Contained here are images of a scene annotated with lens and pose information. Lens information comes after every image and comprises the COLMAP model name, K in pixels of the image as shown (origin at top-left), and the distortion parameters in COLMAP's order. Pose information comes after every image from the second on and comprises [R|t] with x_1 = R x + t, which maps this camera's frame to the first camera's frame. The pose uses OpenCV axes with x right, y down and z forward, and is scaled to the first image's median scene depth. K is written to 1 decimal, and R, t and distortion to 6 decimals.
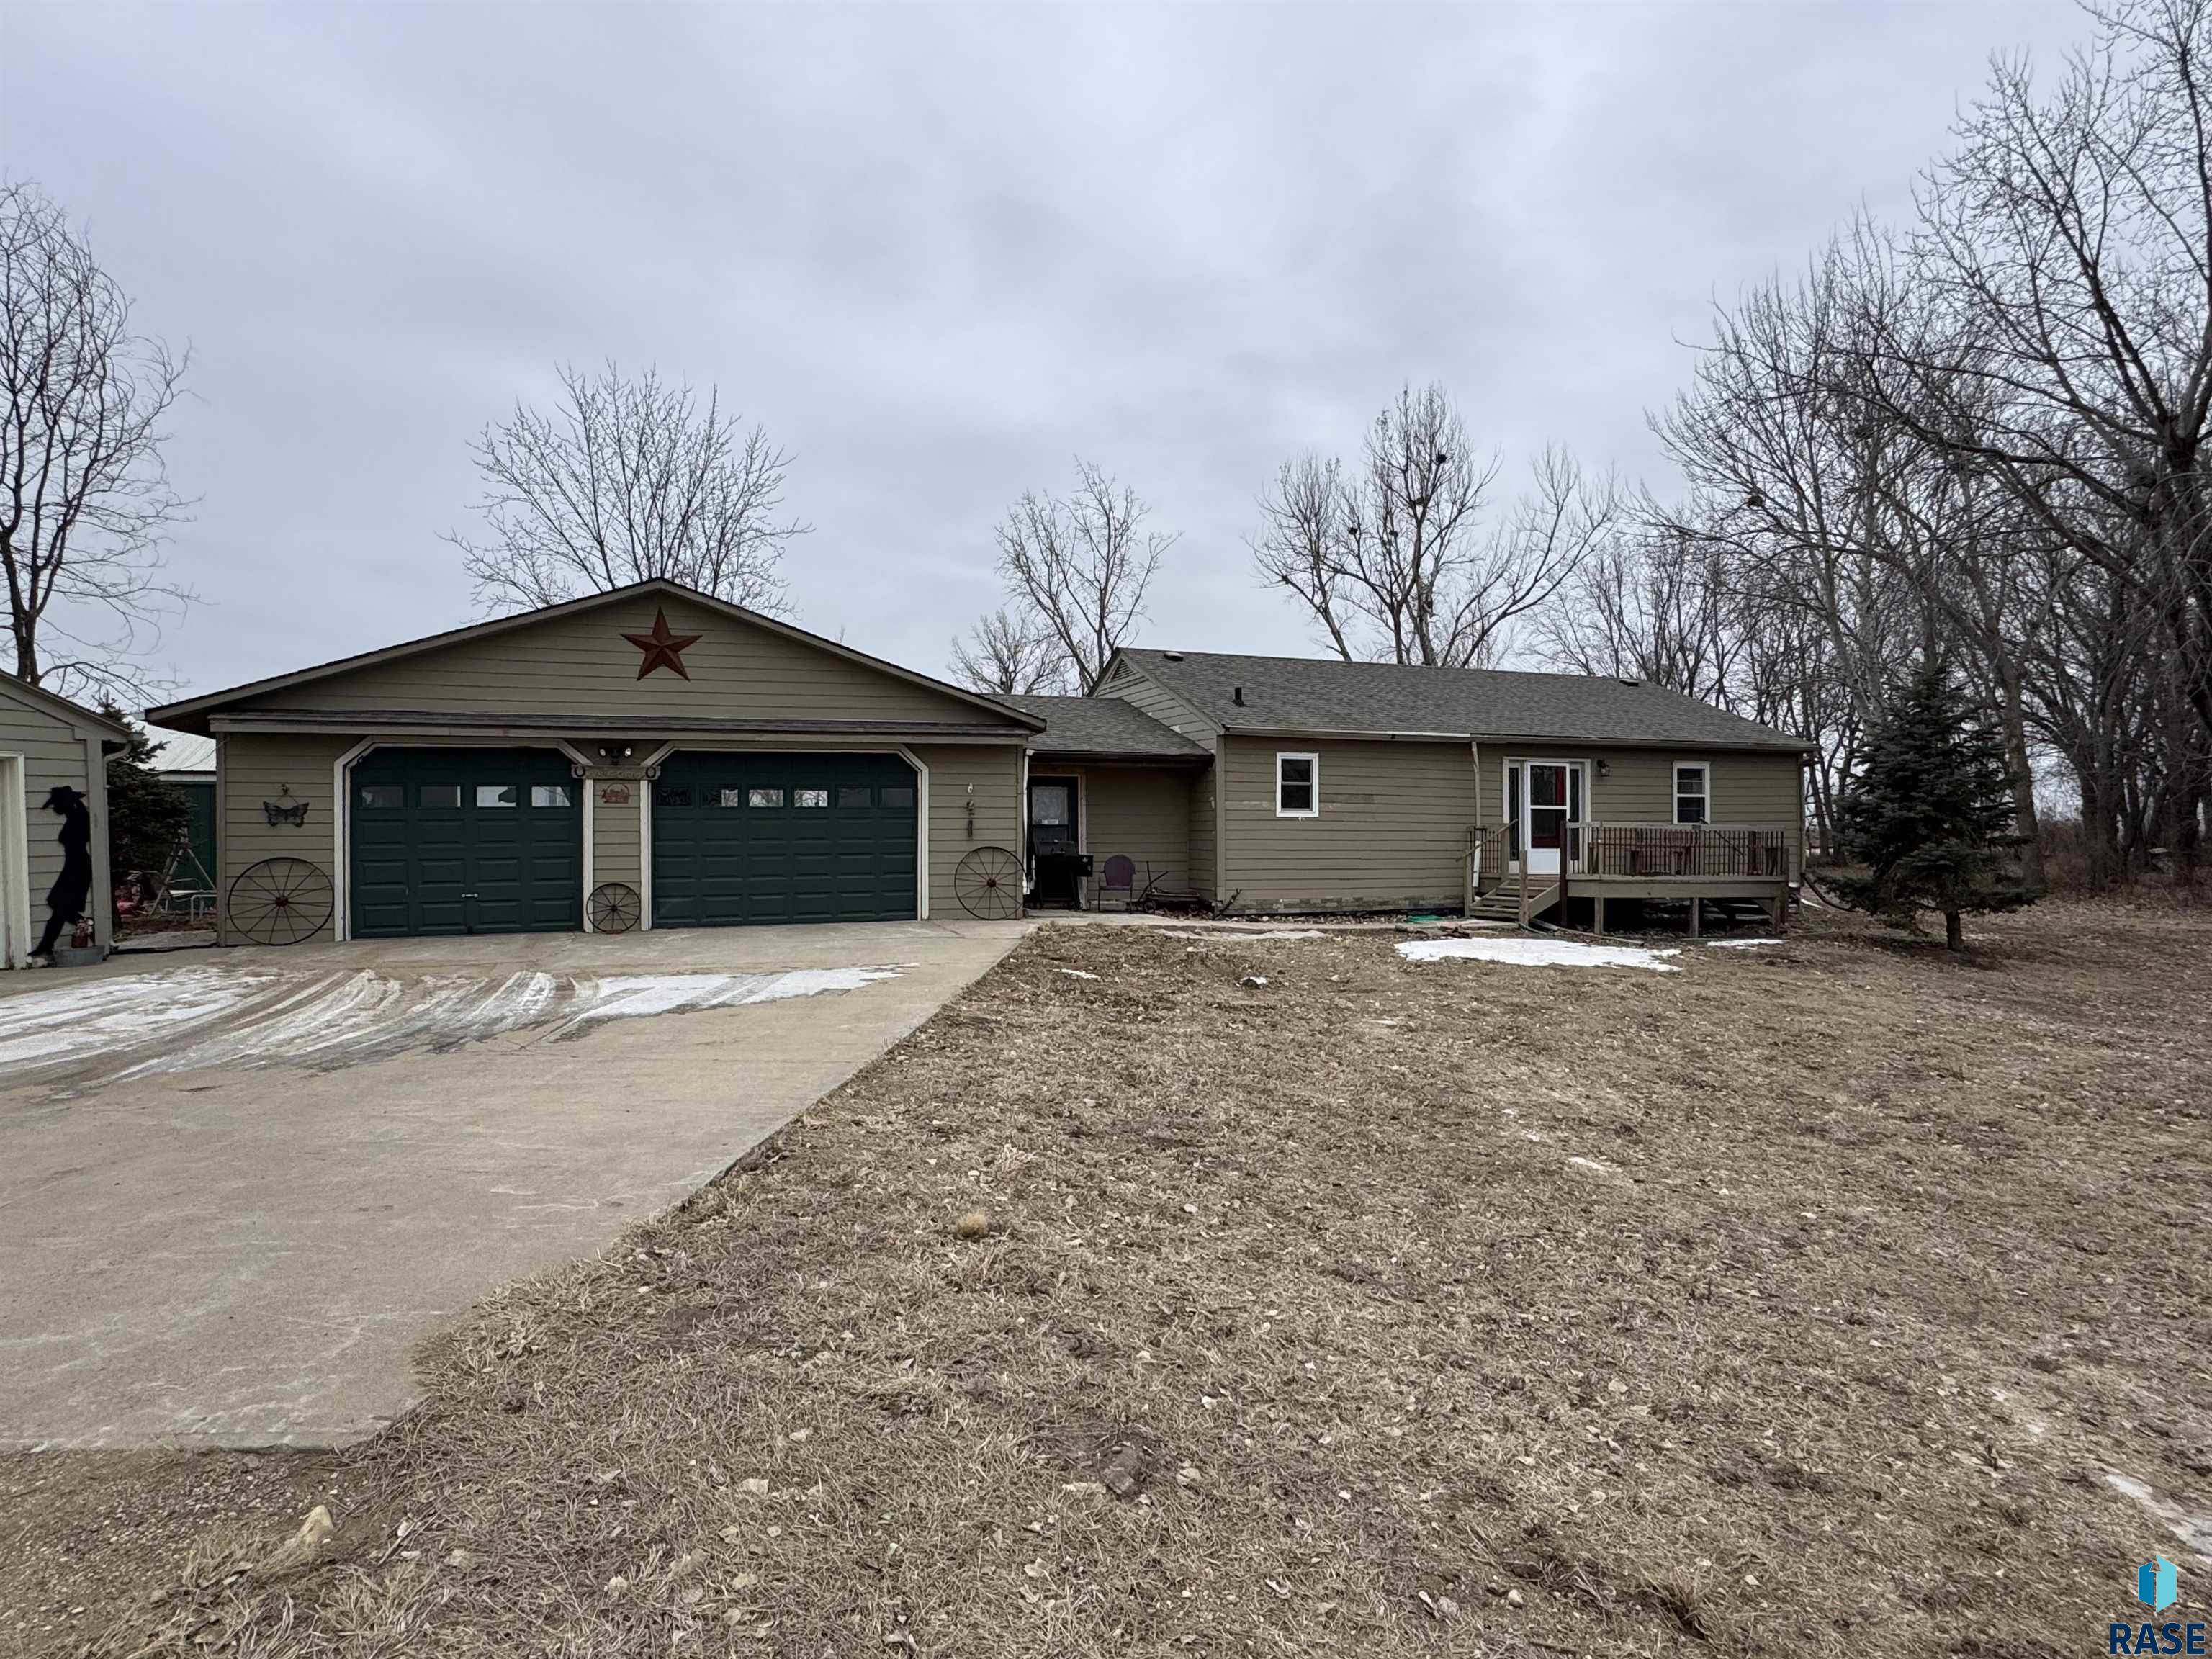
lens RADIAL K [[1219.9, 0, 1104.7], [0, 1219.9, 837.0], [0, 0, 1]] dist [-0.002498, -0.000412]
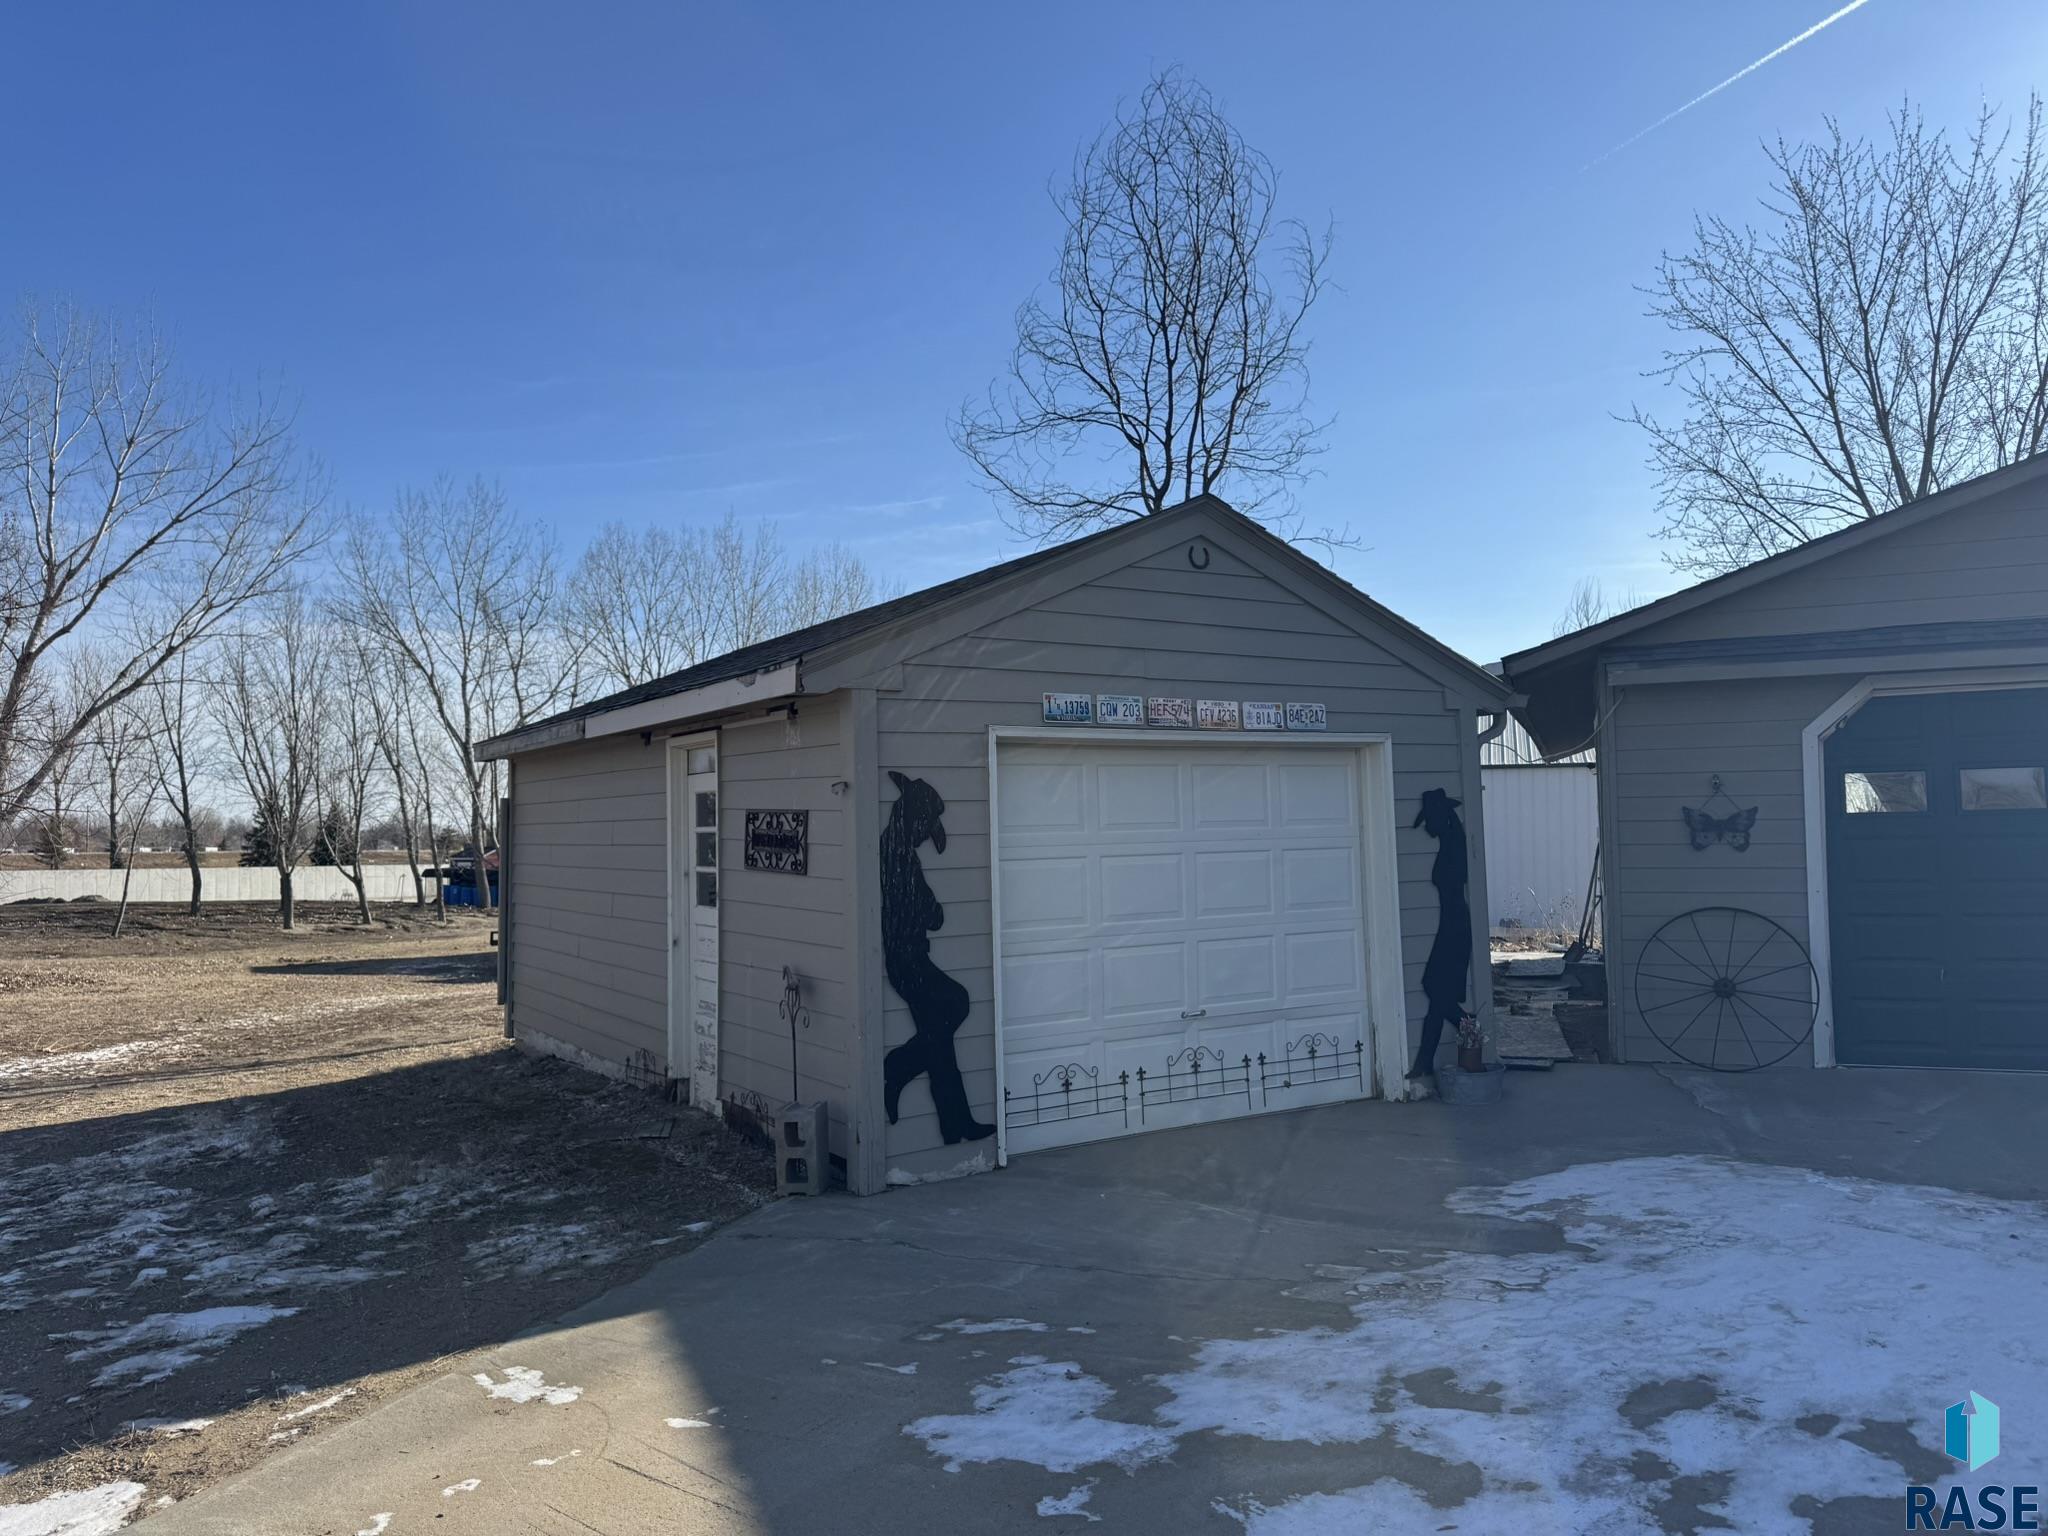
lens RADIAL K [[1437.1, 0, 1017.4], [0, 1437.1, 776.8], [0, 0, 1]] dist [0.068543, -0.082454]
pose [[0.737758, -0.036592, -0.674073, -0.460272], [0.008770, 0.998965, -0.044630, -0.015417], [0.675008, 0.027014, 0.737315, 0.298273]]
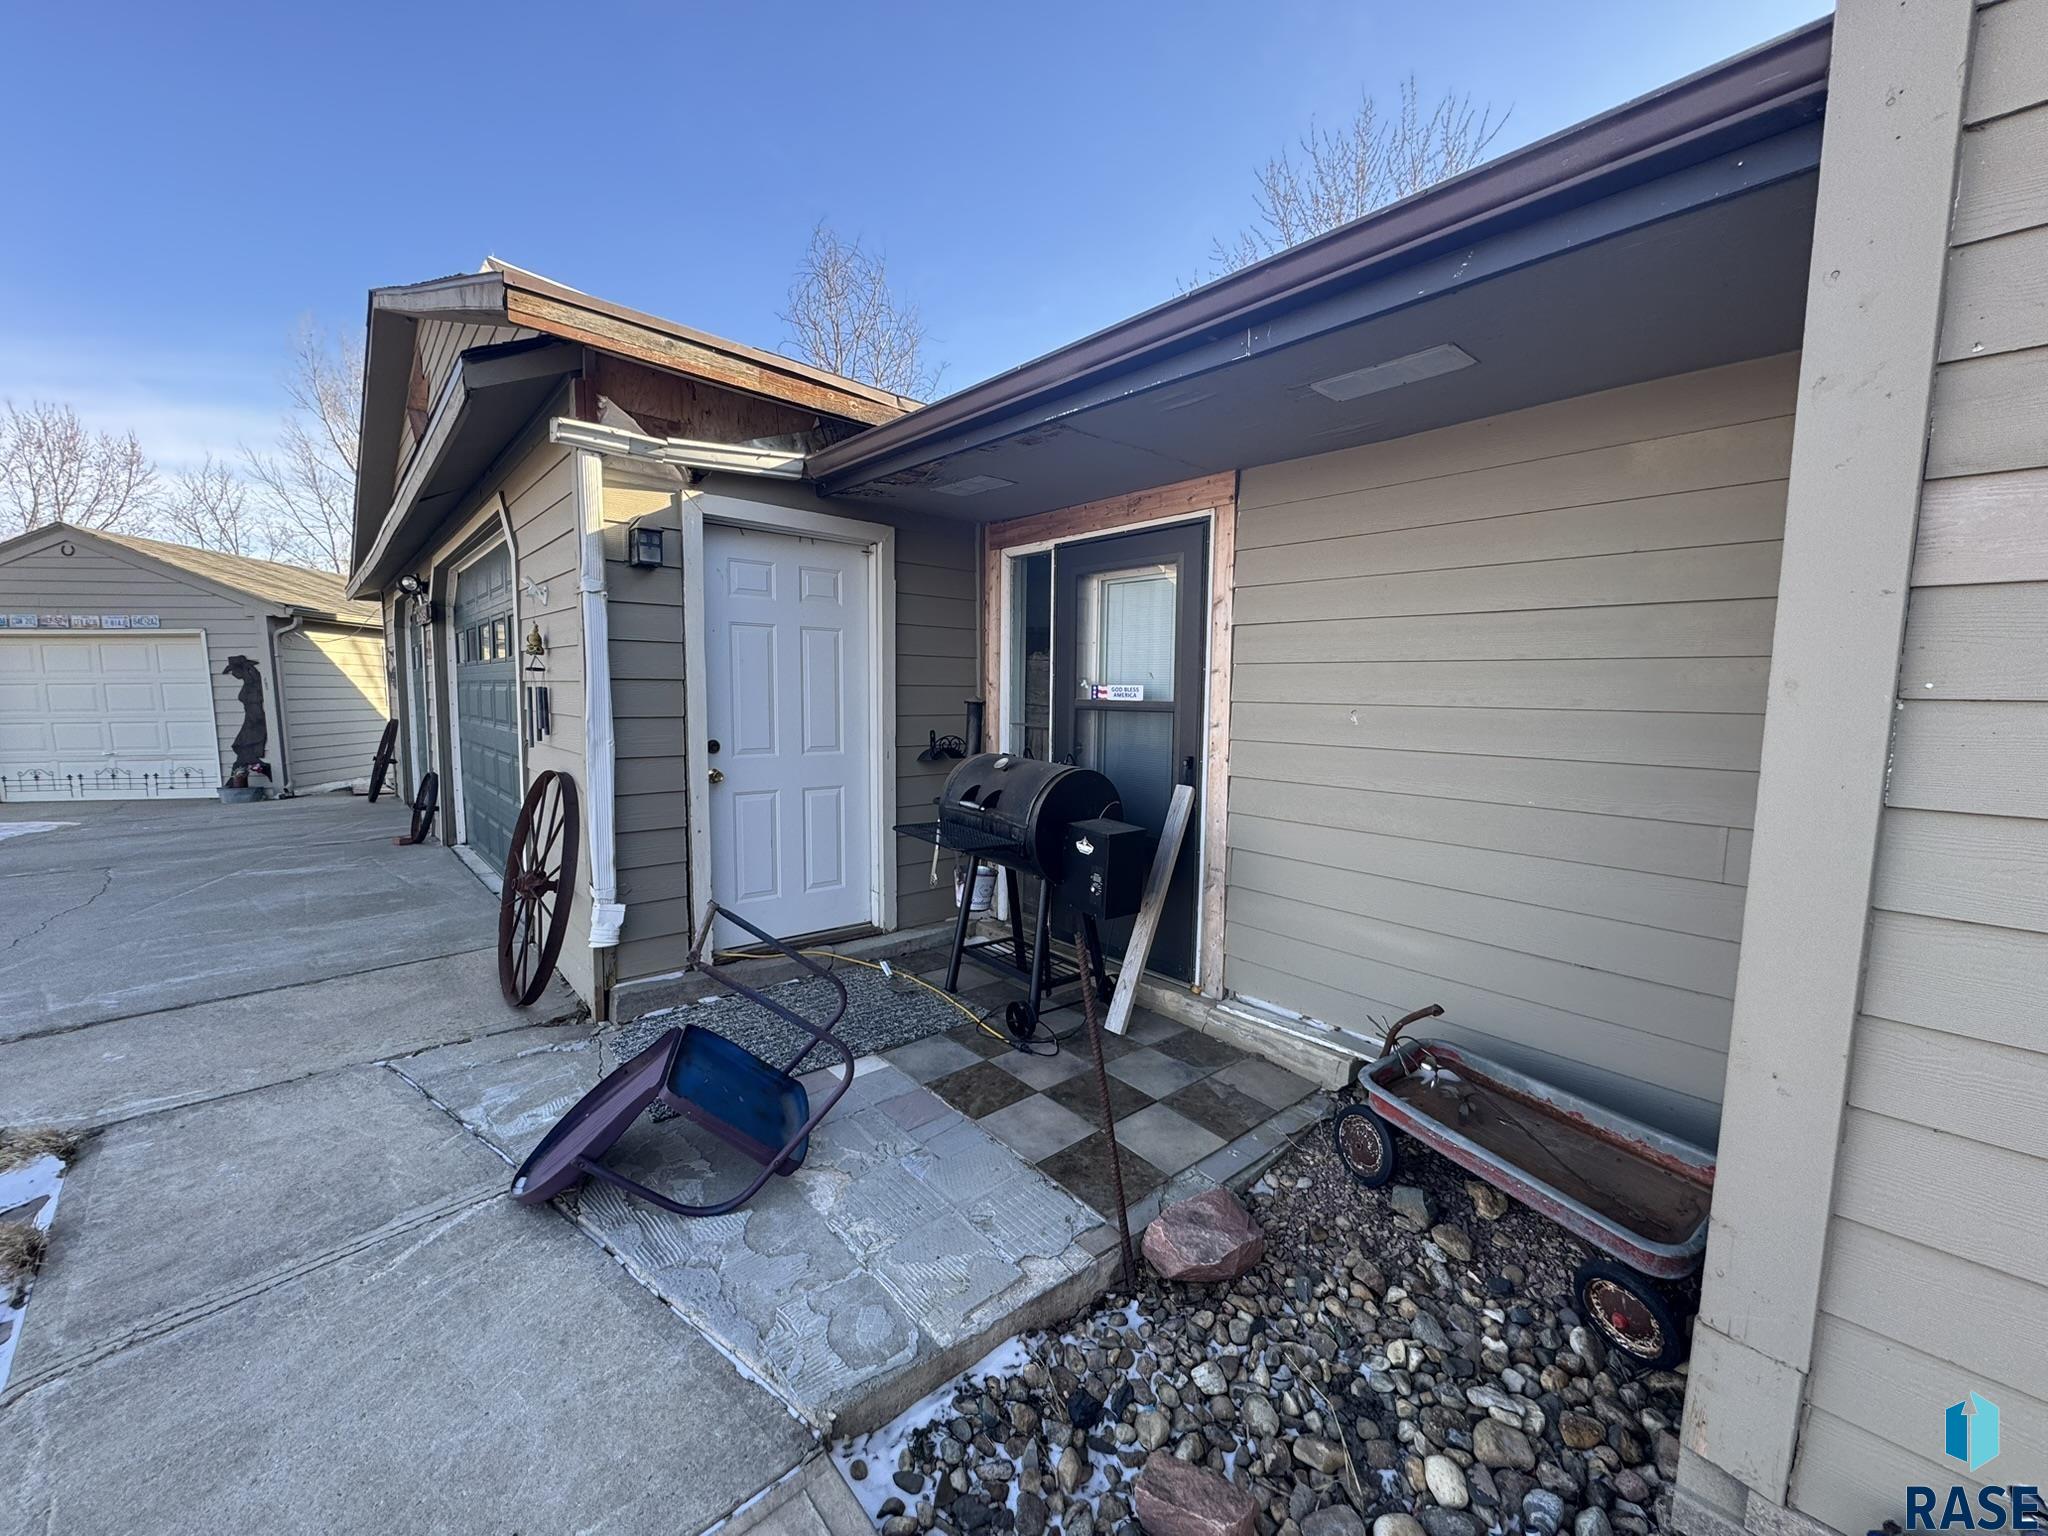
lens RADIAL K [[812.6, 0, 1028.1], [0, 812.6, 767.2], [0, 0, 1]] dist [-0.003790, 0.000124]
pose [[0.369137, 0.101172, -0.923852, 0.174594], [-0.010693, 0.994454, 0.104631, -0.020022], [0.929313, -0.028744, 0.368172, 1.243919]]
